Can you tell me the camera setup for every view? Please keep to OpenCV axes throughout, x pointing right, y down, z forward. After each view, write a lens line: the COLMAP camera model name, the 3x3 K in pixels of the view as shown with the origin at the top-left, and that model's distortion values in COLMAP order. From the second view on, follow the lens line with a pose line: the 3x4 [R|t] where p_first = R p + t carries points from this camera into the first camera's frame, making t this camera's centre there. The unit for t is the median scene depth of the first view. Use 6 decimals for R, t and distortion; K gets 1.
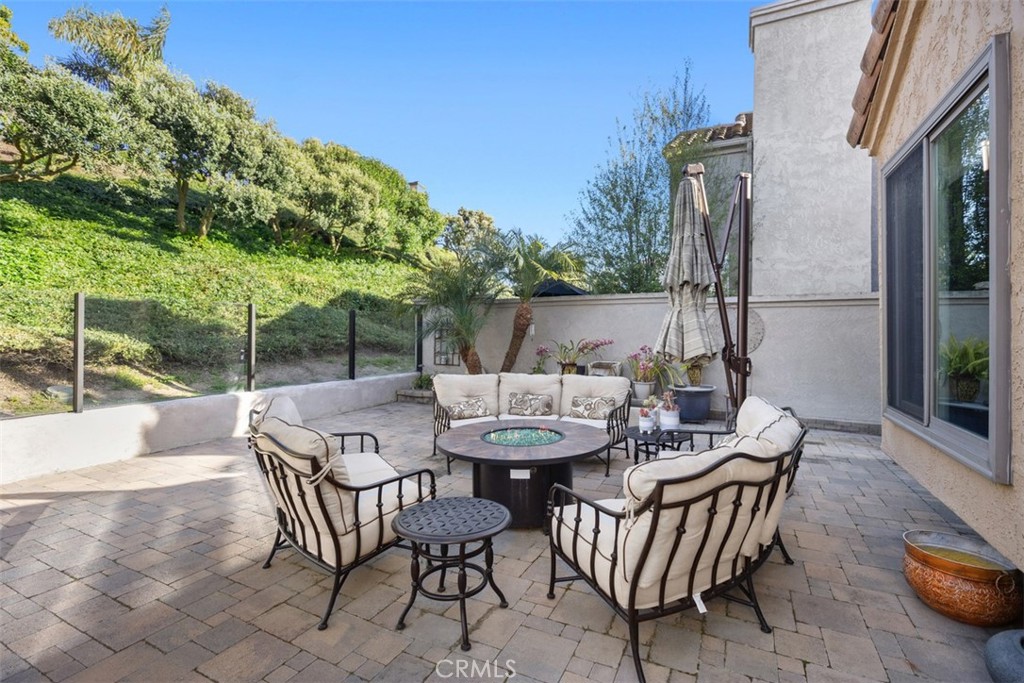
lens RADIAL K [[462.0, 0, 509.6], [0, 462.0, 335.1], [0, 0, 1]] dist [0.003809, -0.000940]
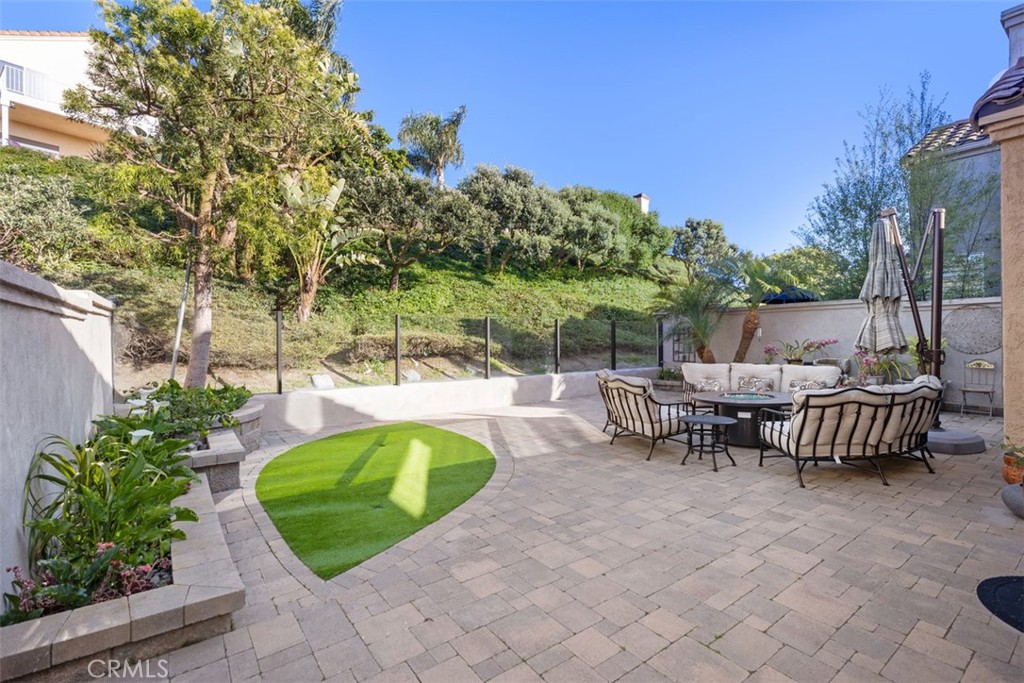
lens RADIAL K [[462.0, 0, 505.3], [0, 462.0, 338.4], [0, 0, 1]] dist [0.003809, -0.000940]
pose [[0.889068, -0.012185, -0.457612, 0.009494], [0.009924, 0.999924, -0.007345, 0.006842], [0.457667, 0.001988, 0.889121, -0.398925]]
